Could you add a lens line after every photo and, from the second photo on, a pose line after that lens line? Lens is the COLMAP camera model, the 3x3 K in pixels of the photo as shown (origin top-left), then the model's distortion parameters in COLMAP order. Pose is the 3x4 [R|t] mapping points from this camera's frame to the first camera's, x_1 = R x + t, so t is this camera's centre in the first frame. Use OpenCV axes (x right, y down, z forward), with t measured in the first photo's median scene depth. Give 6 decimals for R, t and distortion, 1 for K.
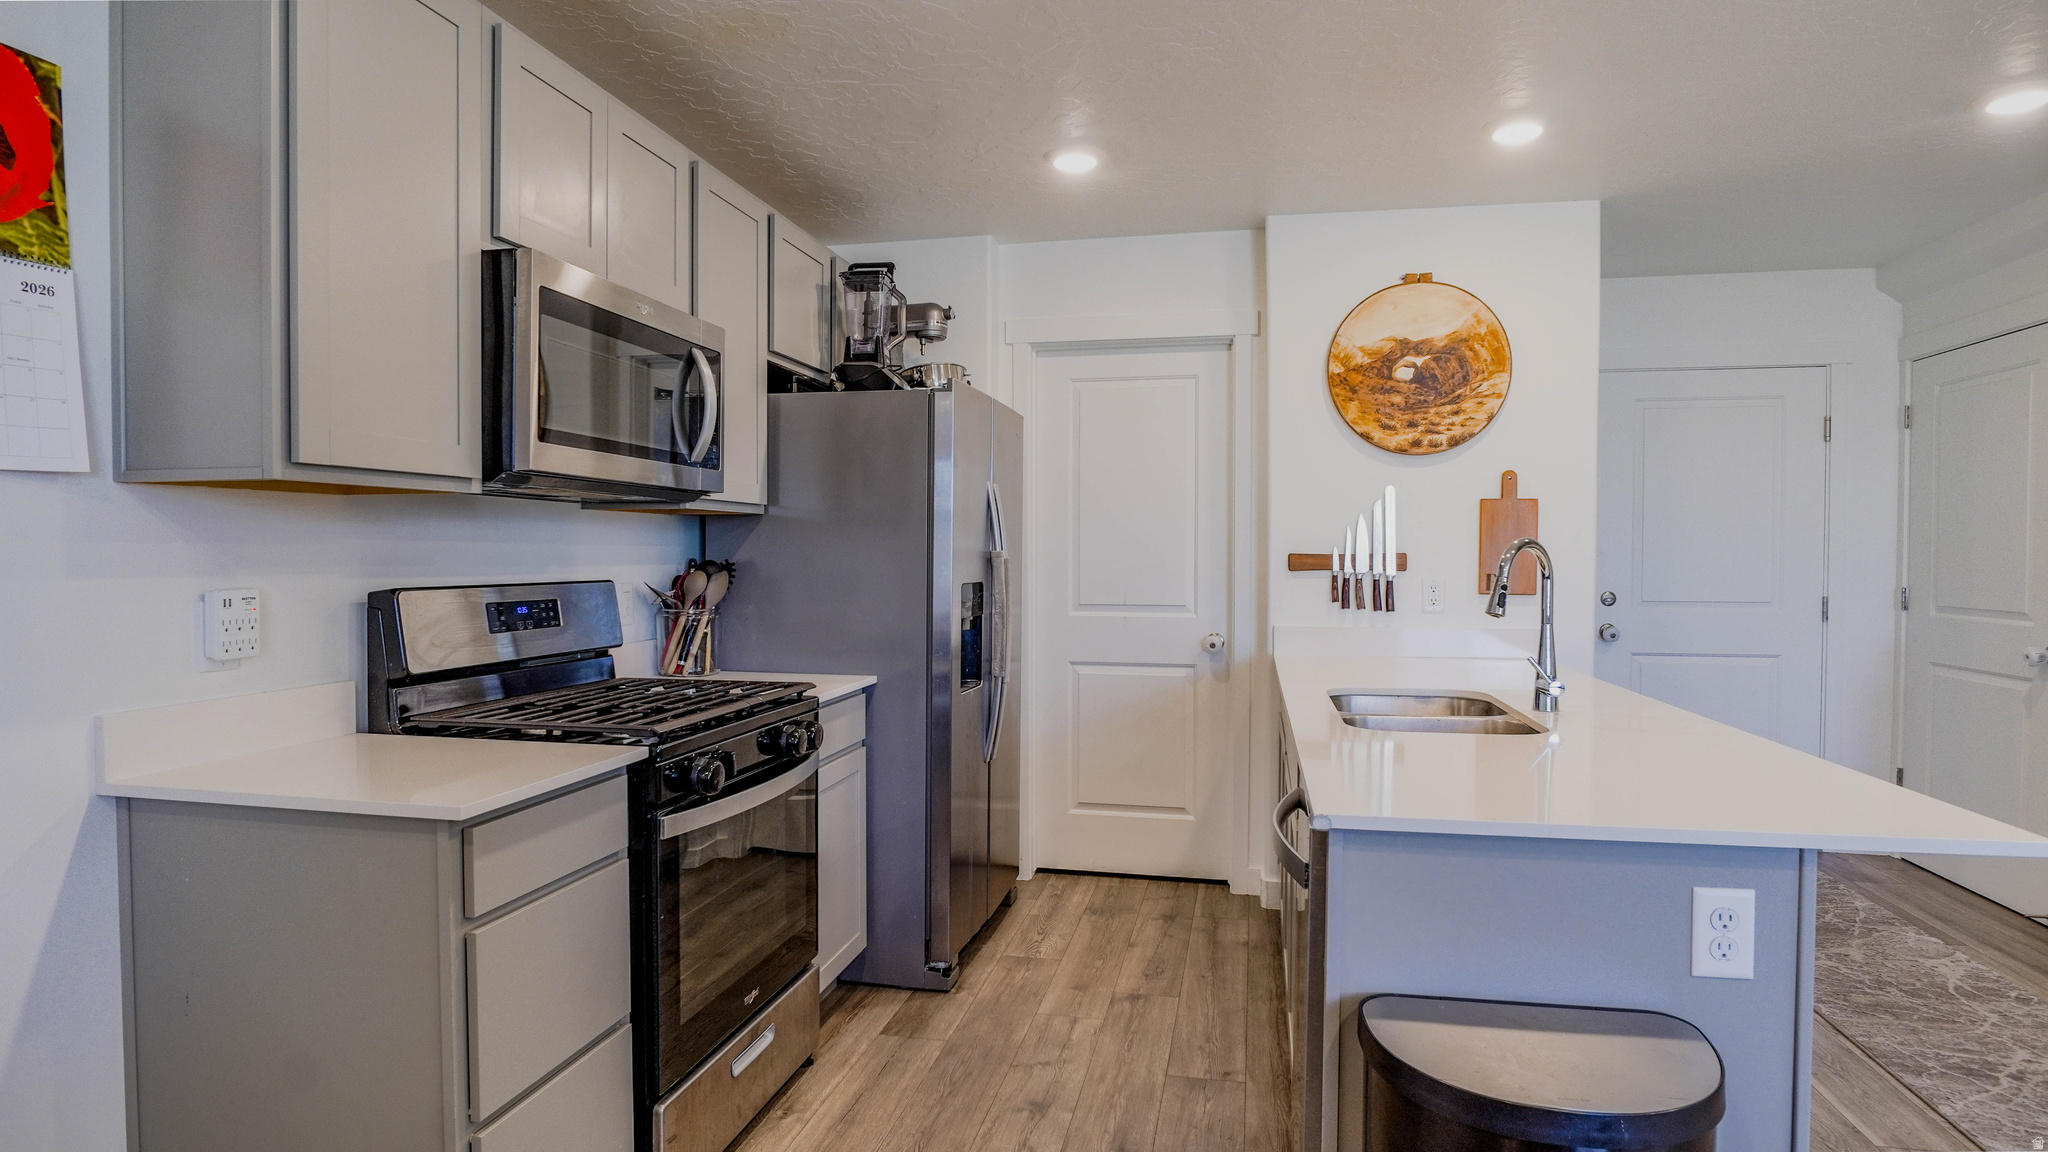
lens RADIAL K [[1106.0, 0, 1021.0], [0, 1106.0, 579.7], [0, 0, 1]] dist [-0.037352, 0.008609]
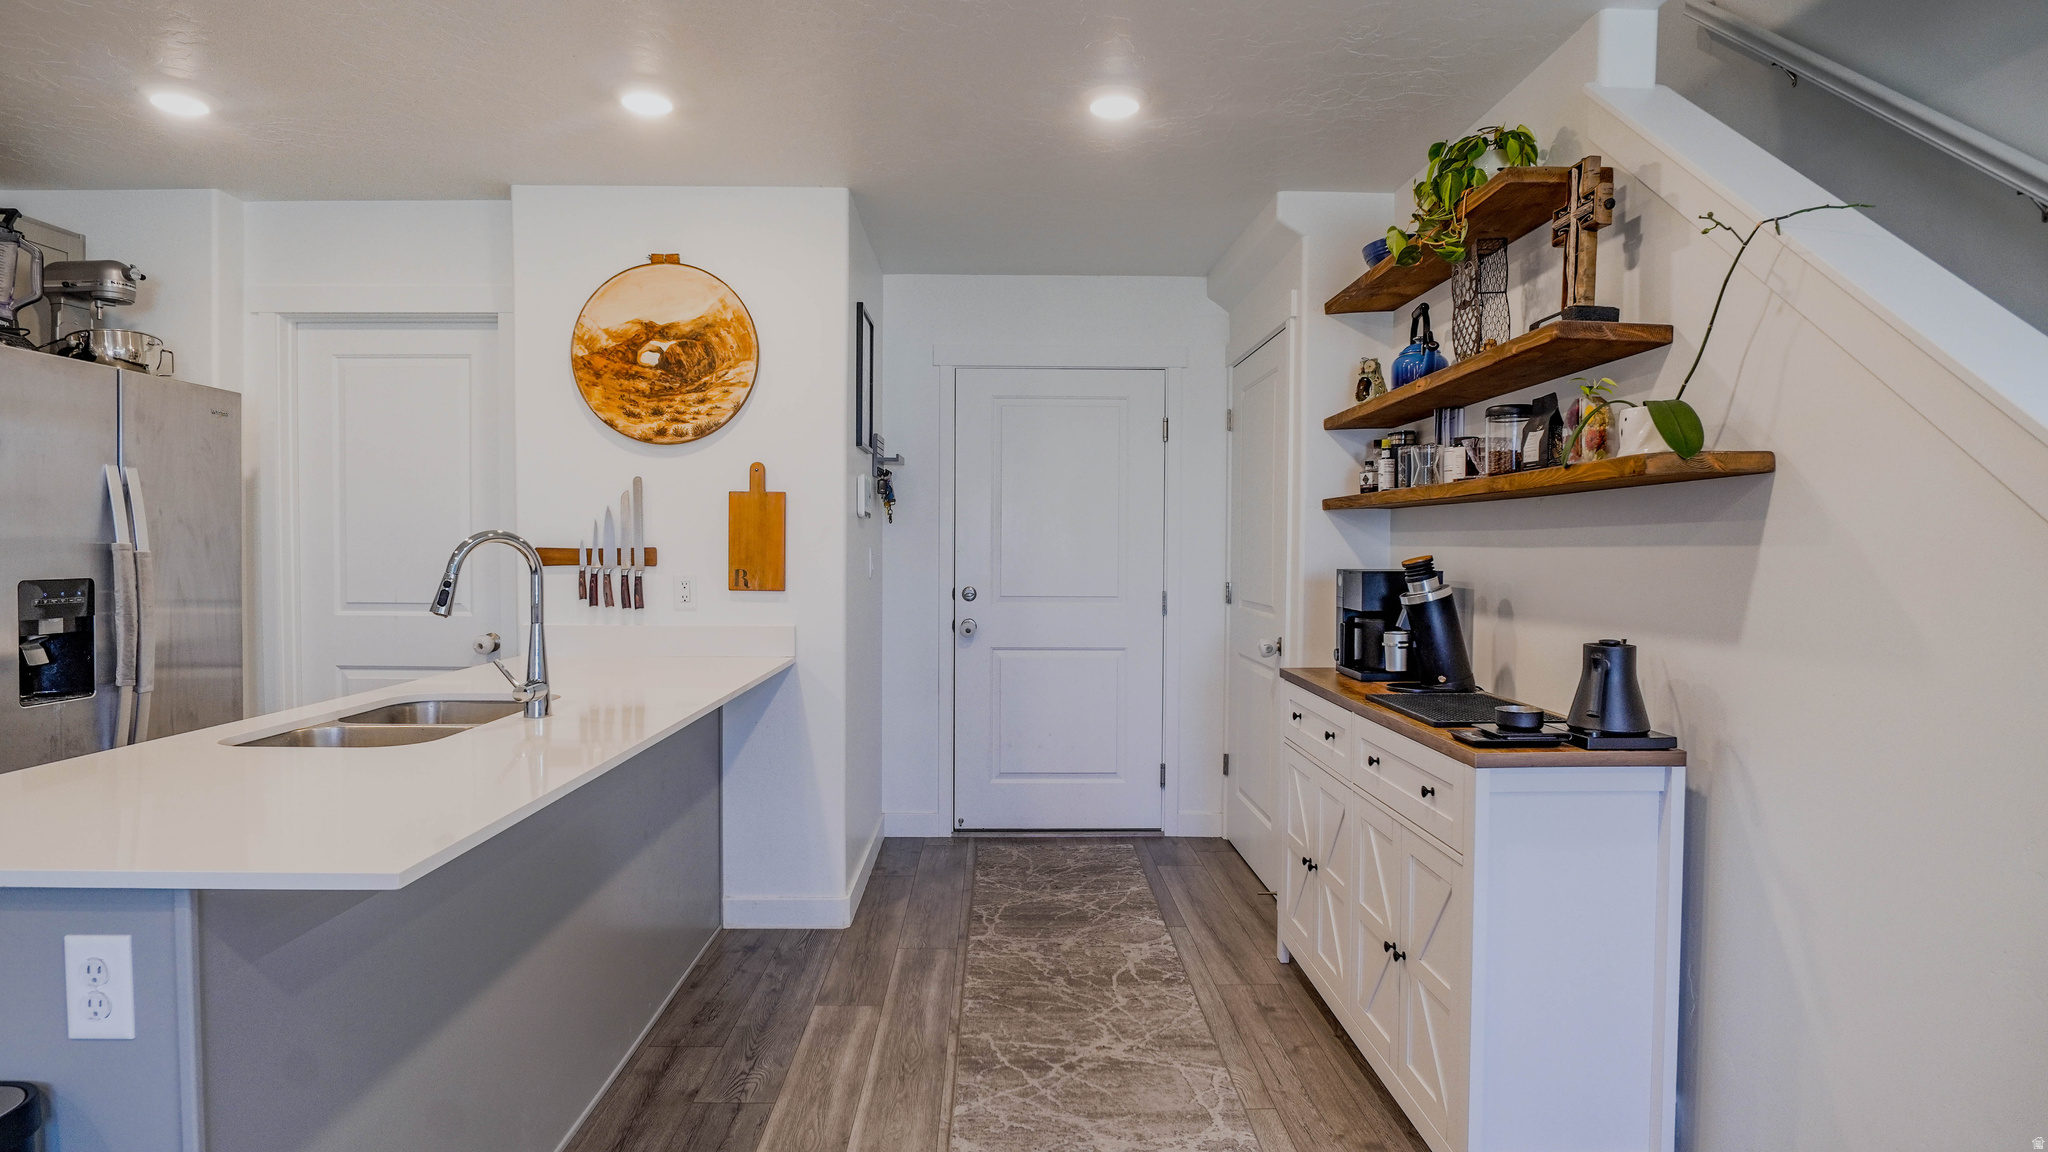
lens RADIAL K [[1106.0, 0, 1021.5], [0, 1106.0, 578.8], [0, 0, 1]] dist [-0.037352, 0.008609]
pose [[0.974191, -0.001294, 0.225723, 0.451642], [0.000299, 0.999990, 0.004442, -0.001264], [-0.225726, -0.004260, 0.974181, 0.000657]]
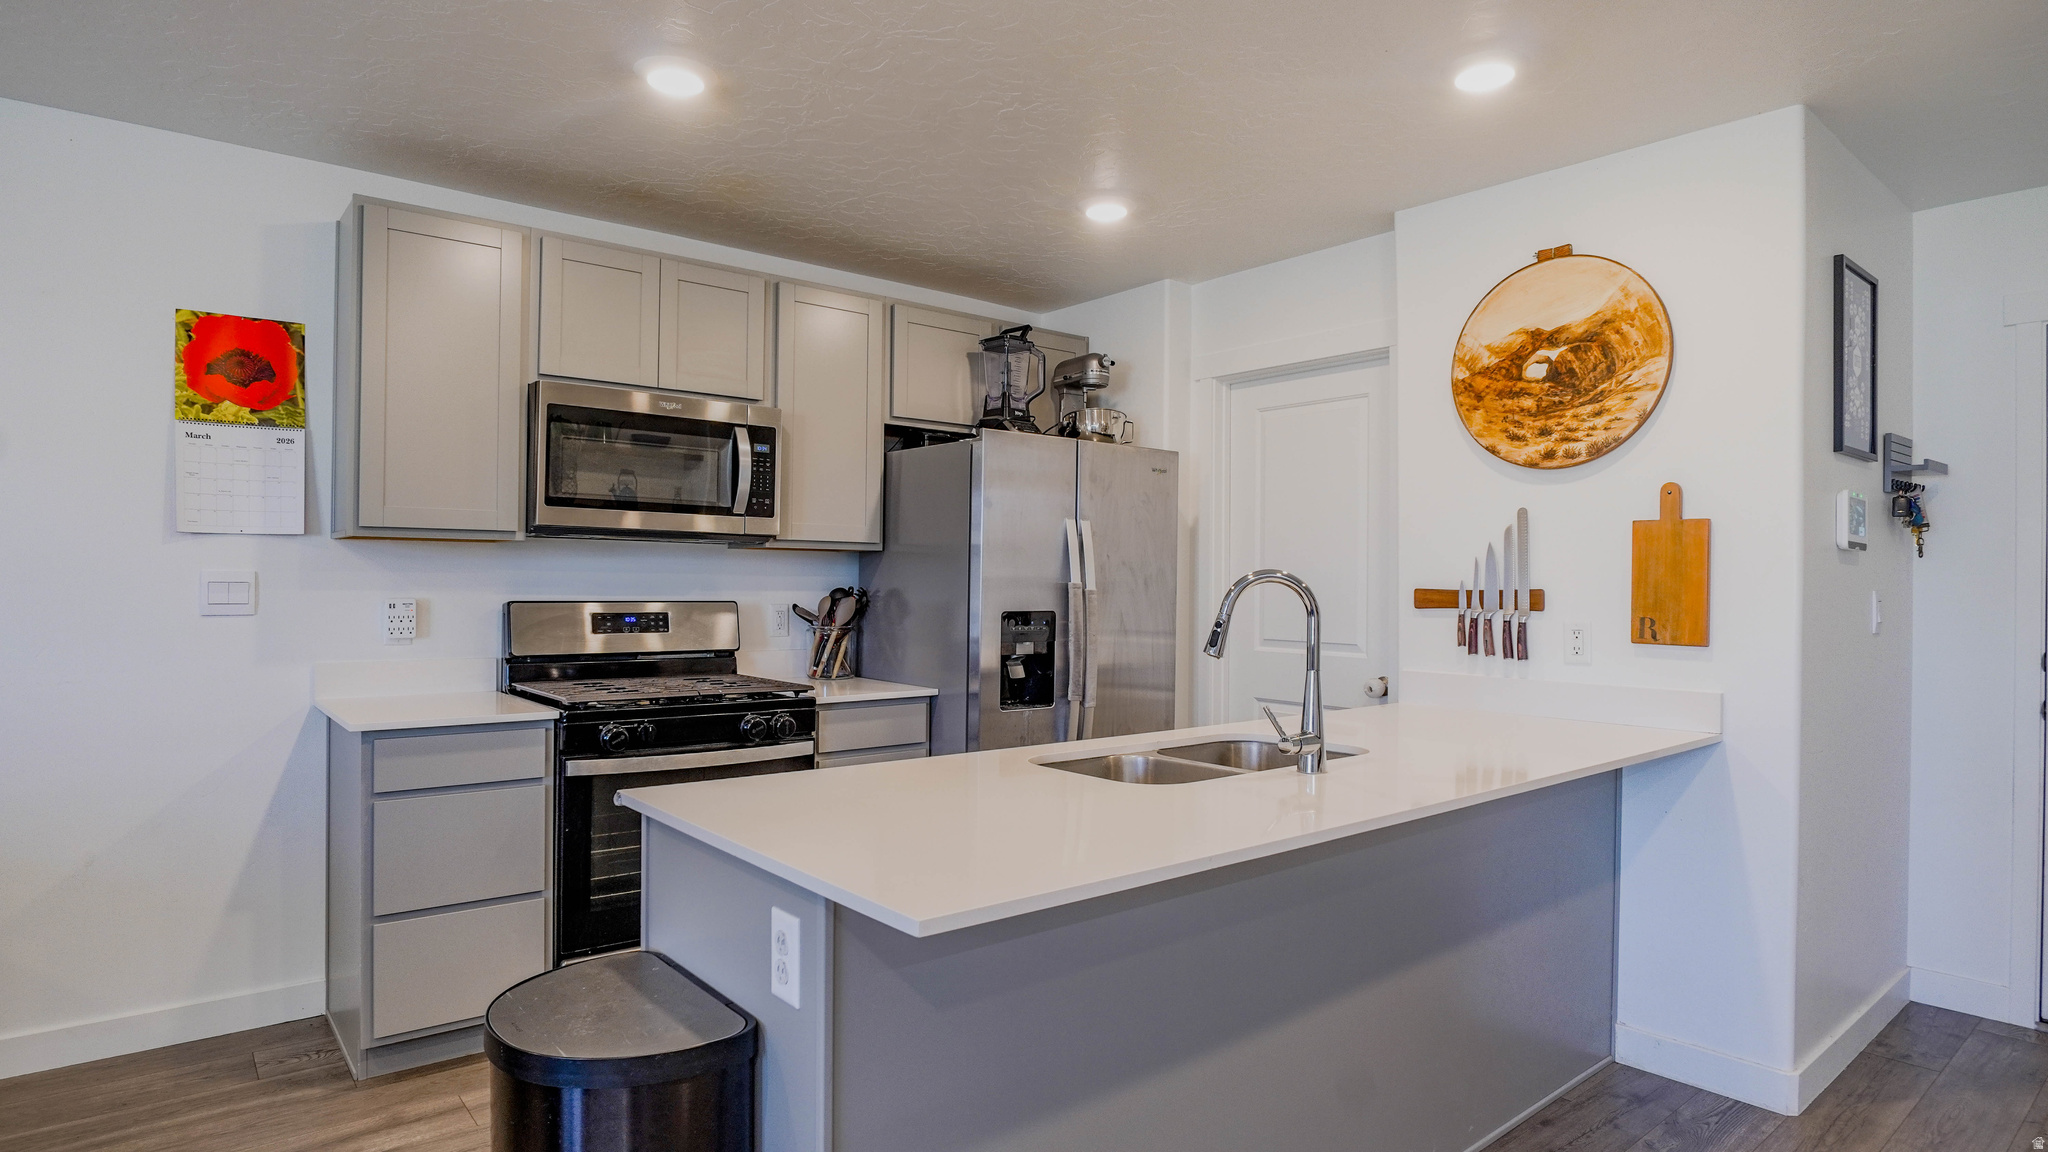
lens RADIAL K [[1106.0, 0, 1016.5], [0, 1106.0, 578.2], [0, 0, 1]] dist [-0.037352, 0.008609]
pose [[0.780999, 0.005878, -0.624505, 0.563902], [-0.025123, 0.999442, -0.022012, -0.004834], [0.624027, 0.032880, 0.780710, 0.123007]]
